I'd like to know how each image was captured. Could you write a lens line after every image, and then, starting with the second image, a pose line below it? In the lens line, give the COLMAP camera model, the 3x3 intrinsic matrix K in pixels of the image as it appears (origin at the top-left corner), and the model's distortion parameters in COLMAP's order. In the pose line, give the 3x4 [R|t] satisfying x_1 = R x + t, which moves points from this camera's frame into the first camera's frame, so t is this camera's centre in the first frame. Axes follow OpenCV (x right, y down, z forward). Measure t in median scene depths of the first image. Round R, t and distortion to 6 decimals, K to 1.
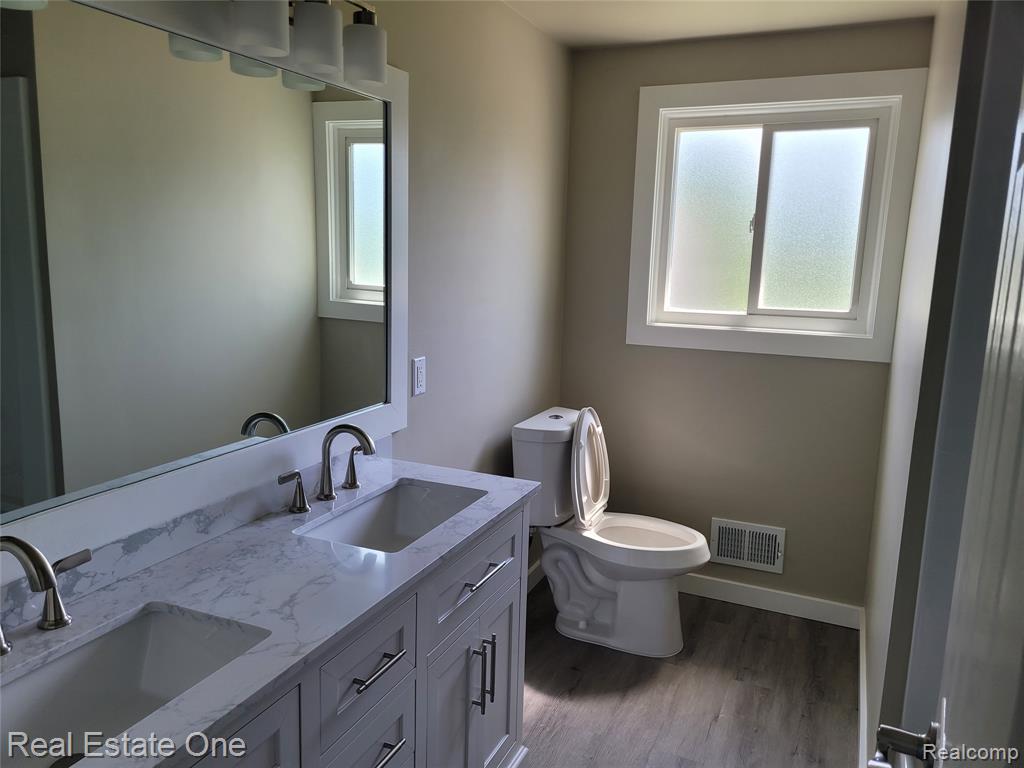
lens RADIAL K [[766.7, 0, 512.1], [0, 766.7, 380.2], [0, 0, 1]] dist [0.074707, -0.055819]
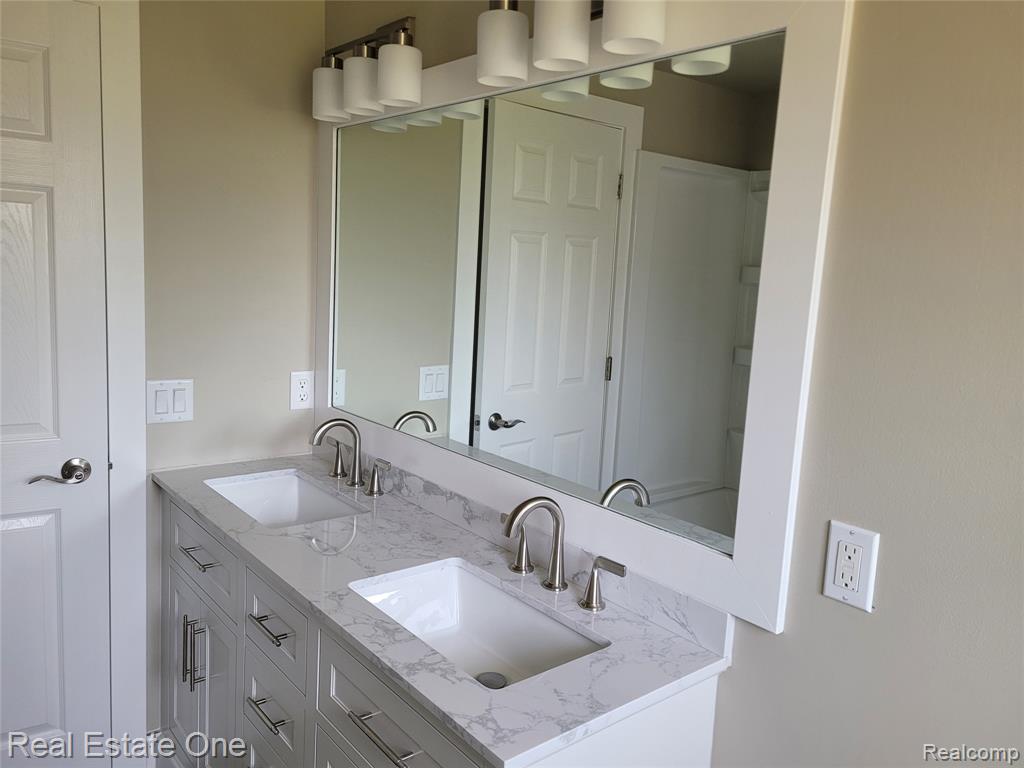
lens RADIAL K [[766.7, 0, 512.1], [0, 766.7, 382.3], [0, 0, 1]] dist [0.074707, -0.055819]
pose [[-0.444680, 0.075483, -0.892503, 0.578124], [-0.222588, 0.955871, 0.191744, -0.234743], [0.867591, 0.283925, -0.408255, 1.484258]]
